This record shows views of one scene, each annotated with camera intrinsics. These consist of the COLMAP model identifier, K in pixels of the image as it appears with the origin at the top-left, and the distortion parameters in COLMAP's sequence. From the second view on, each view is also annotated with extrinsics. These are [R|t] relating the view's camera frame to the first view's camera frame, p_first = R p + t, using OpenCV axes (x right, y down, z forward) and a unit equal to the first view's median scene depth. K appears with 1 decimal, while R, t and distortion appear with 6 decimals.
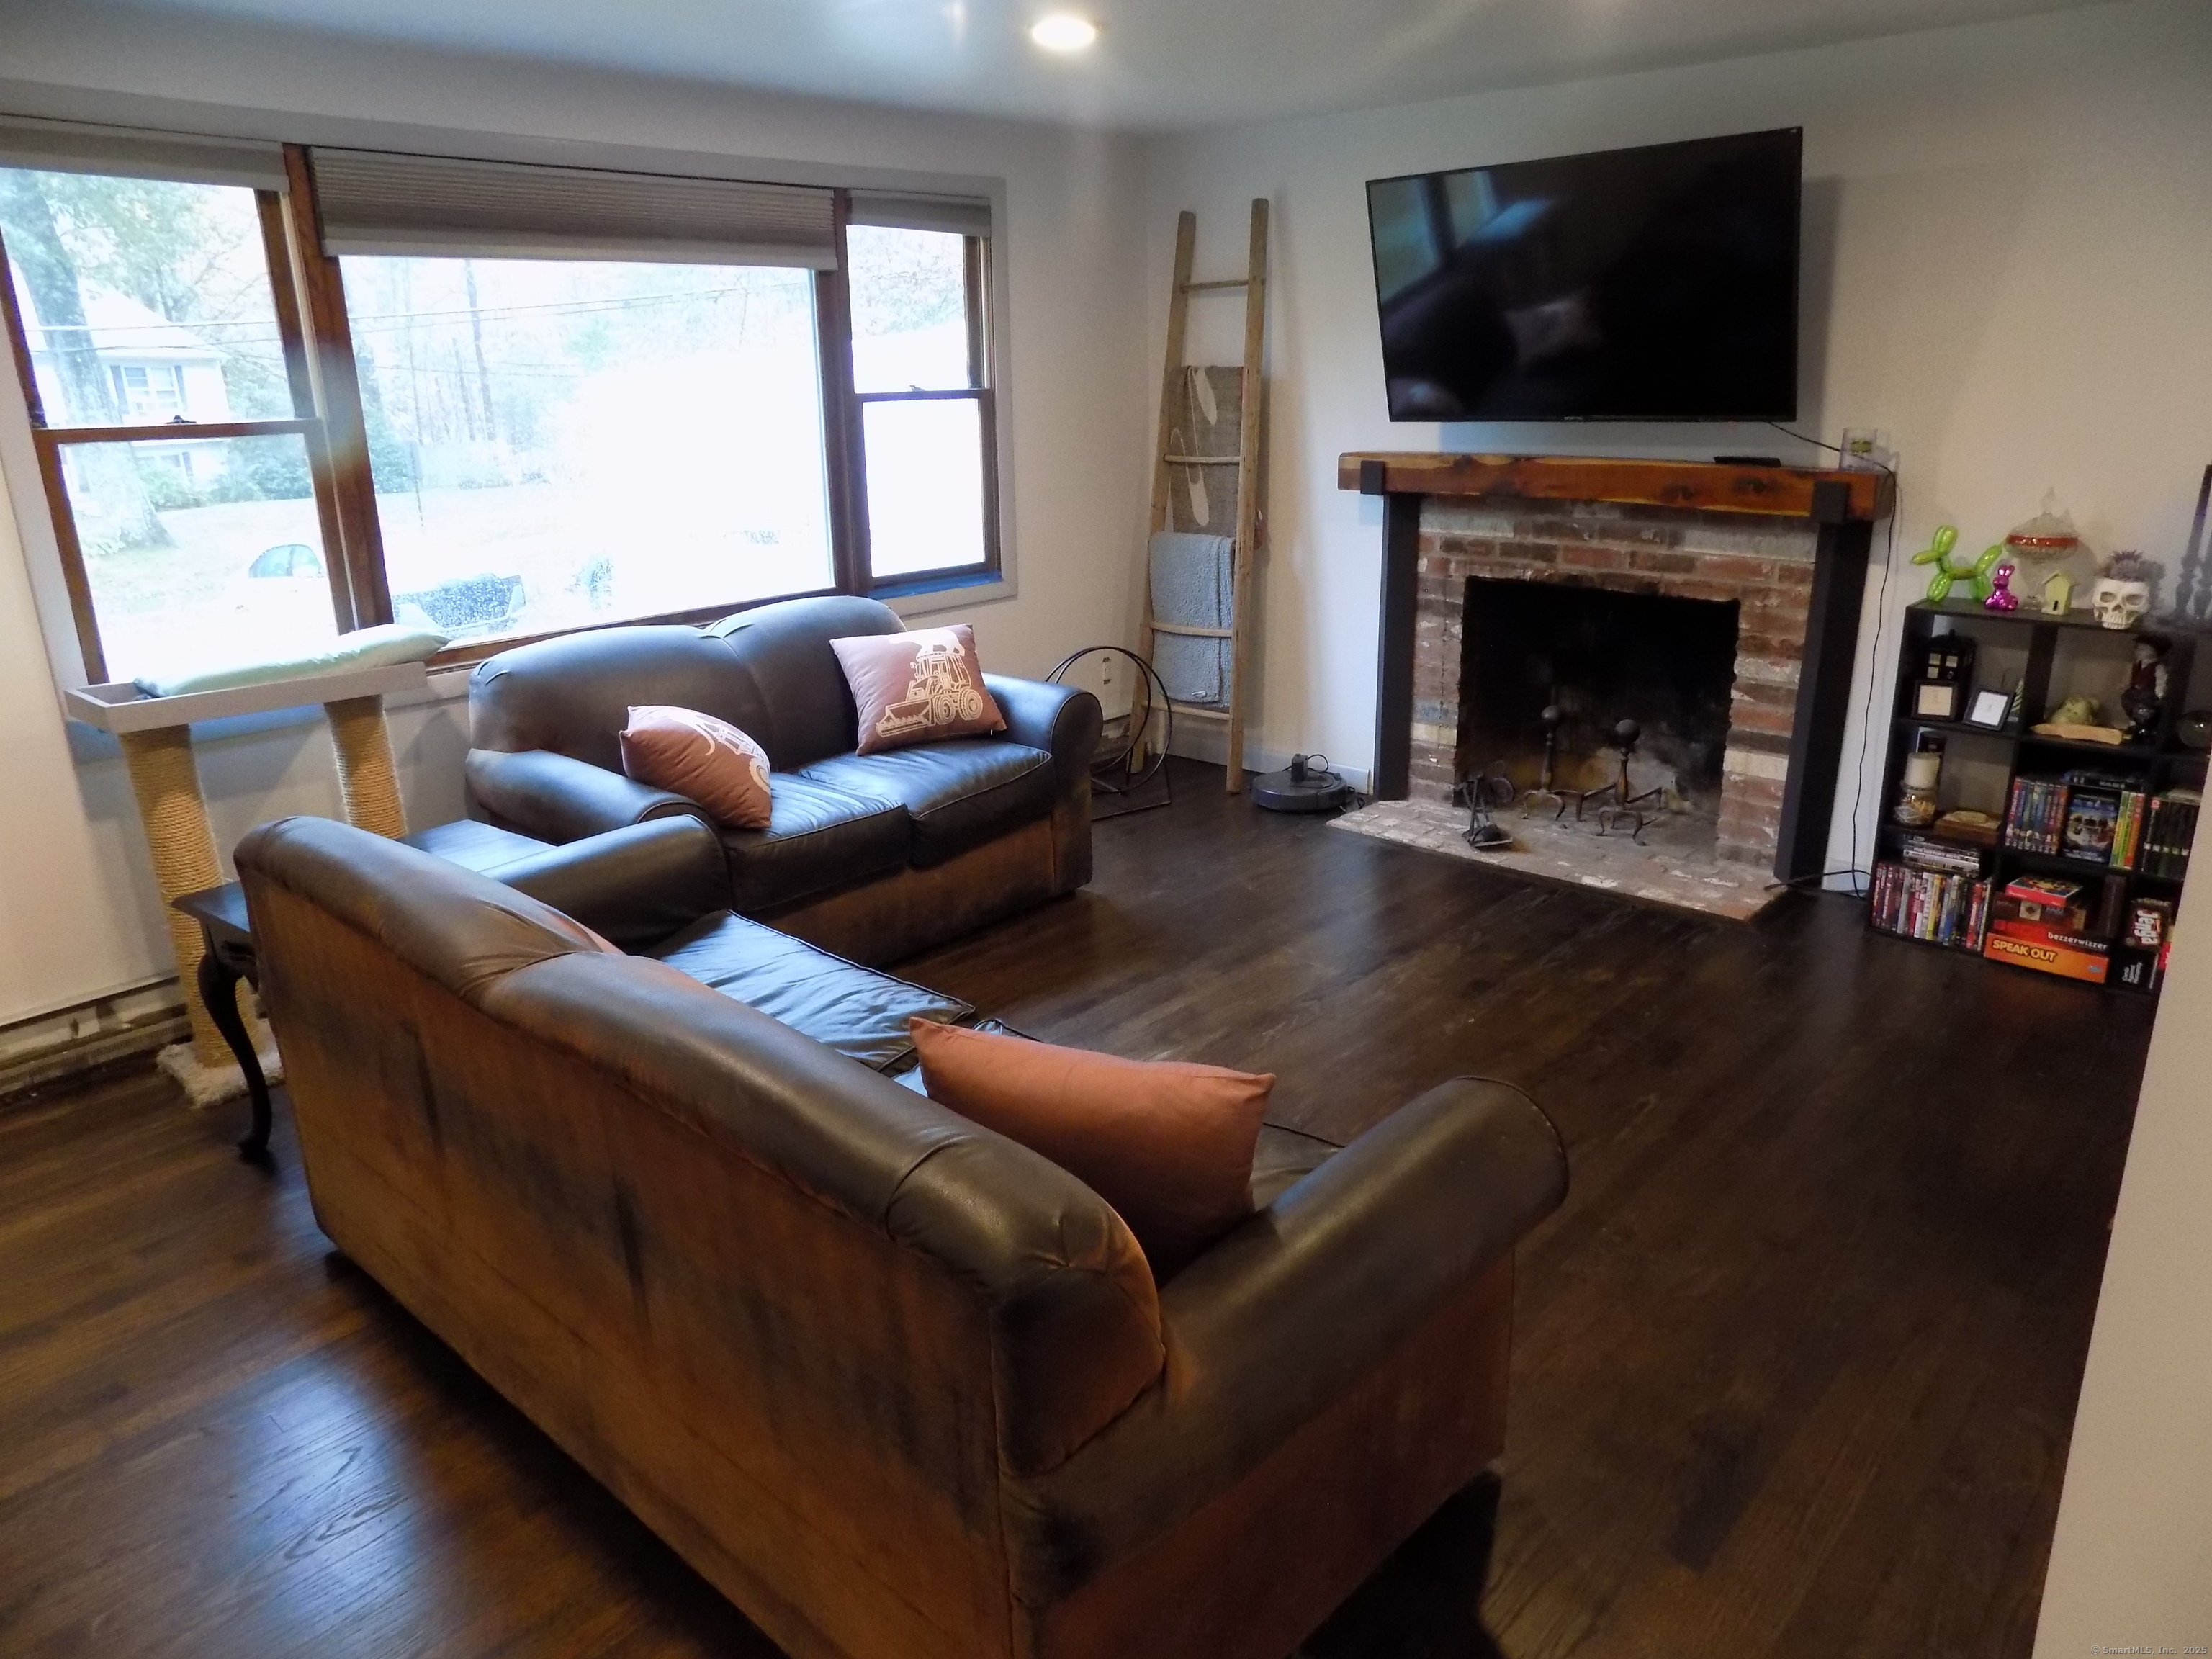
lens RADIAL K [[1497.6, 0, 1117.5], [0, 1497.6, 826.7], [0, 0, 1]] dist [-0.095972, 0.112519]
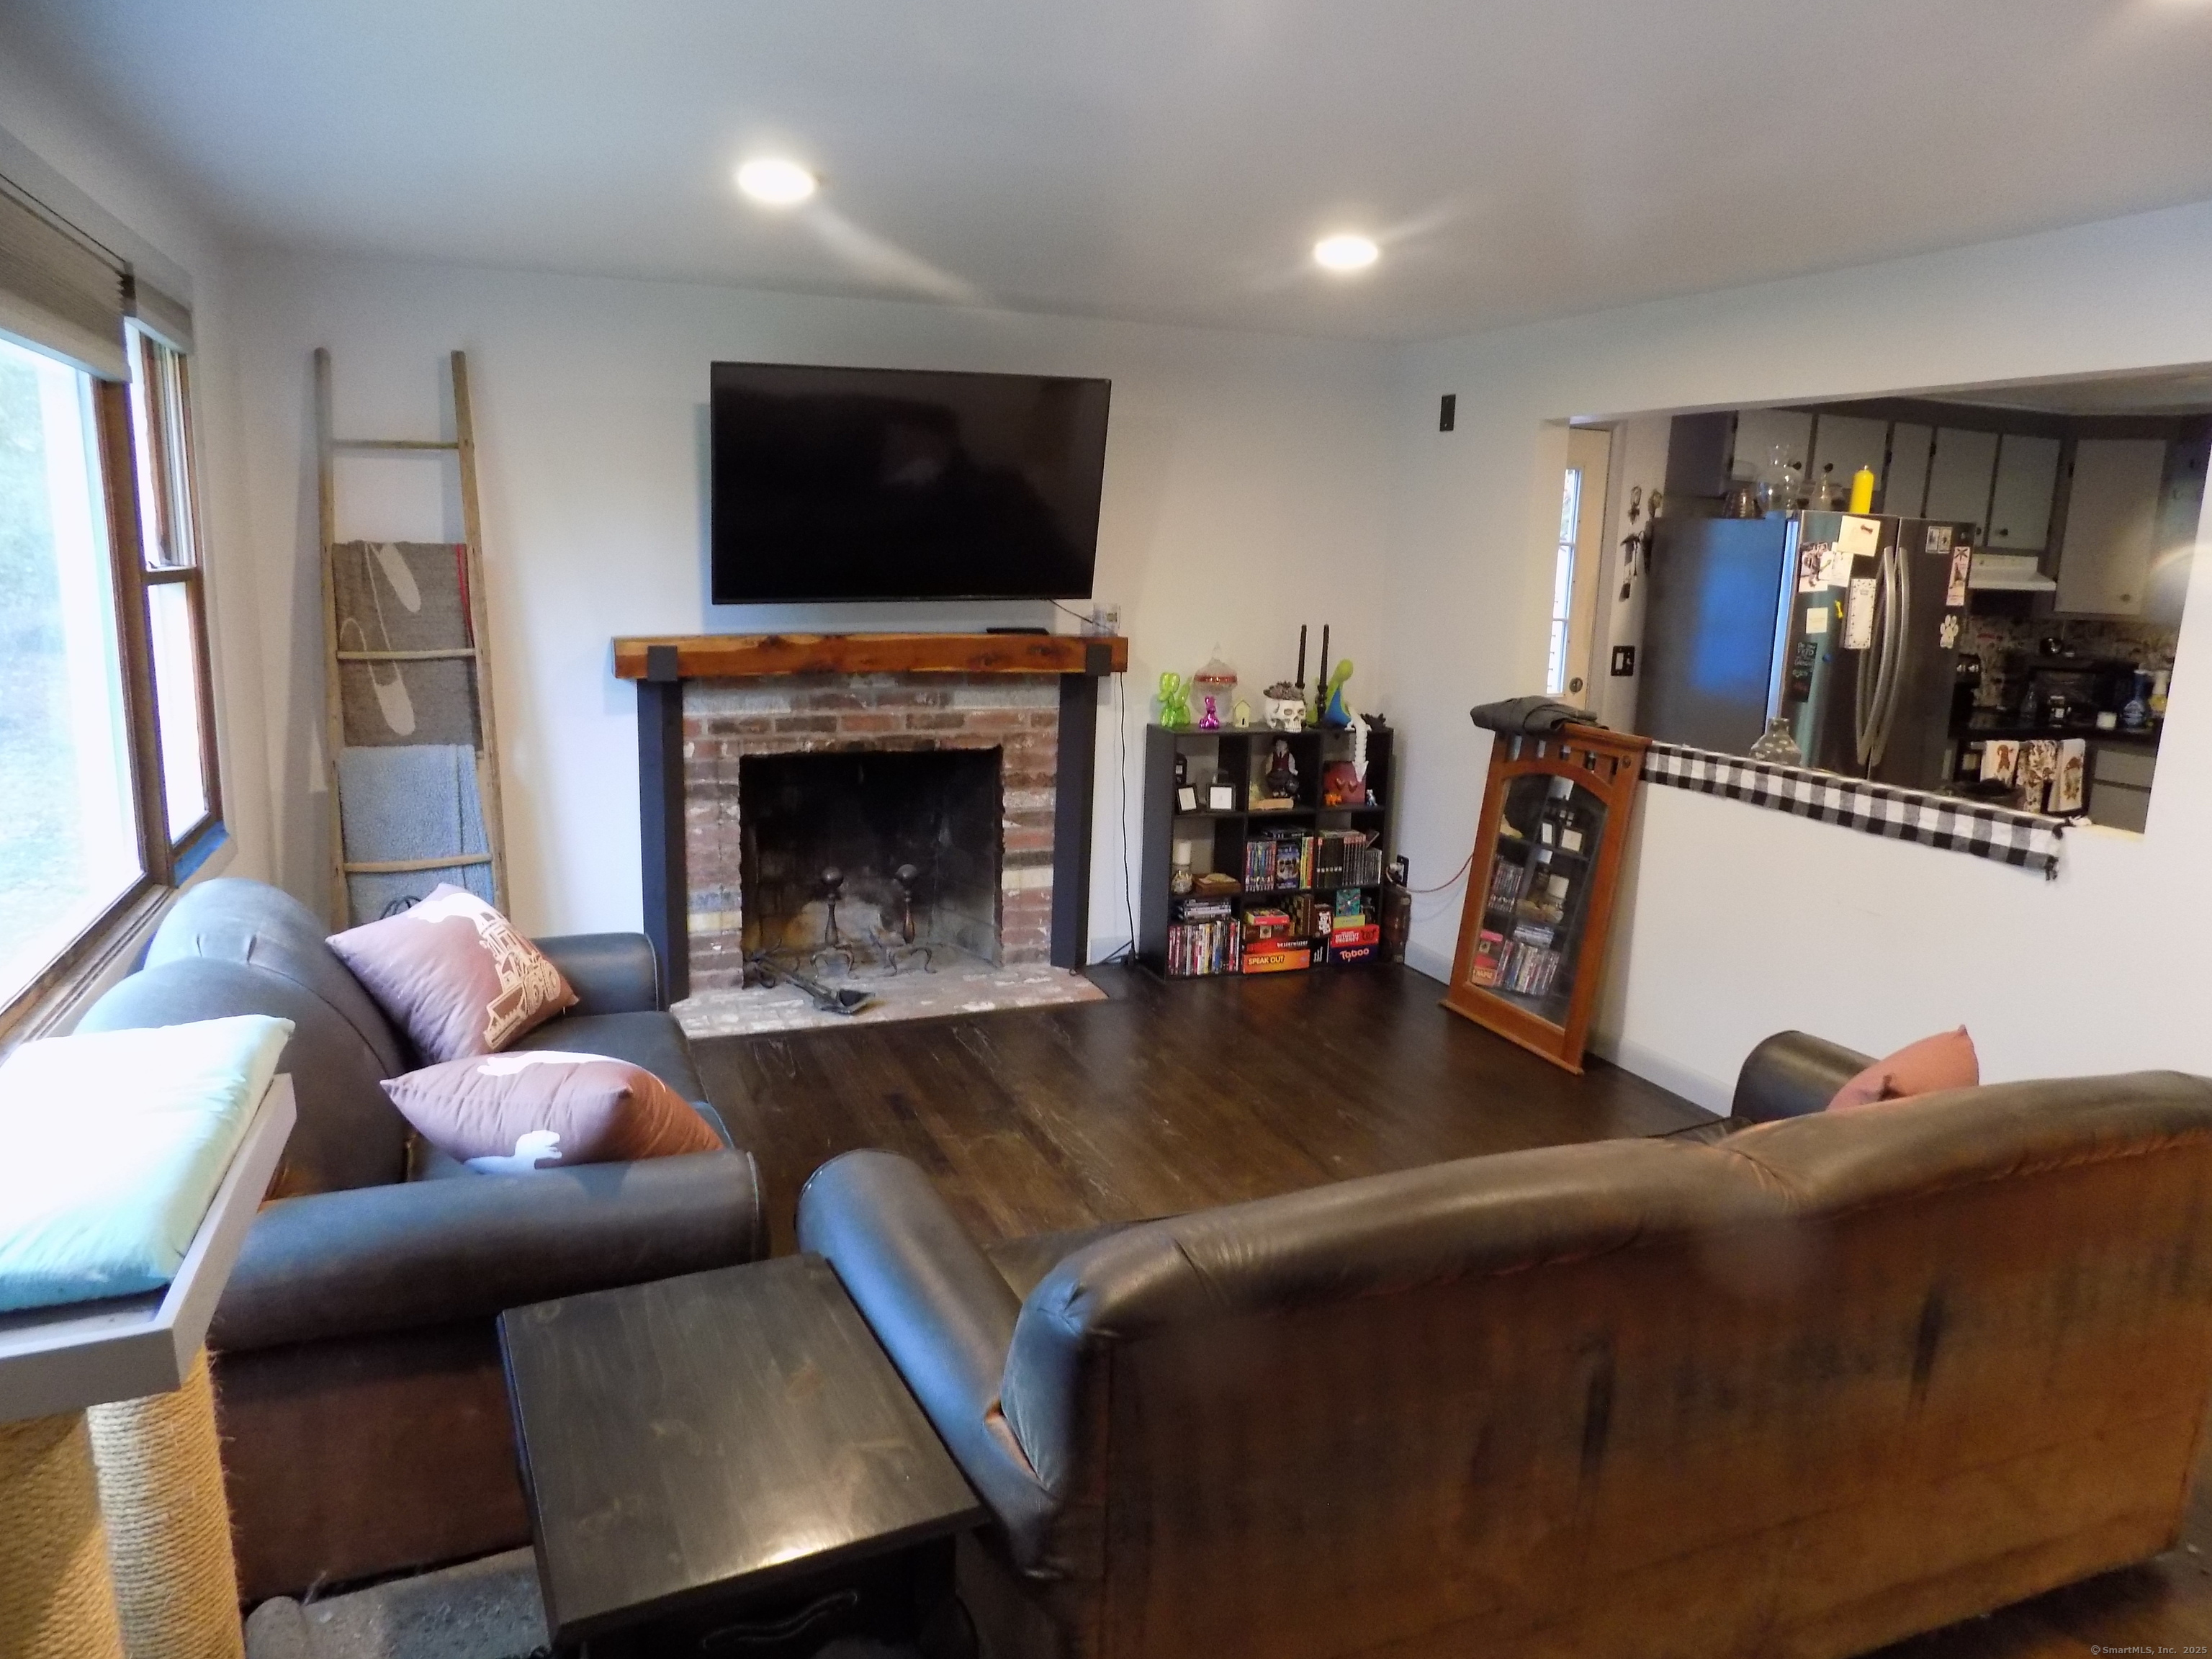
lens RADIAL K [[1497.6, 0, 1117.5], [0, 1497.6, 826.7], [0, 0, 1]] dist [-0.095972, 0.112519]
pose [[0.429818, -0.143125, 0.891499, -0.598349], [0.238084, 0.970379, 0.041001, -0.112622], [-0.870960, 0.194628, 0.451162, 0.372200]]
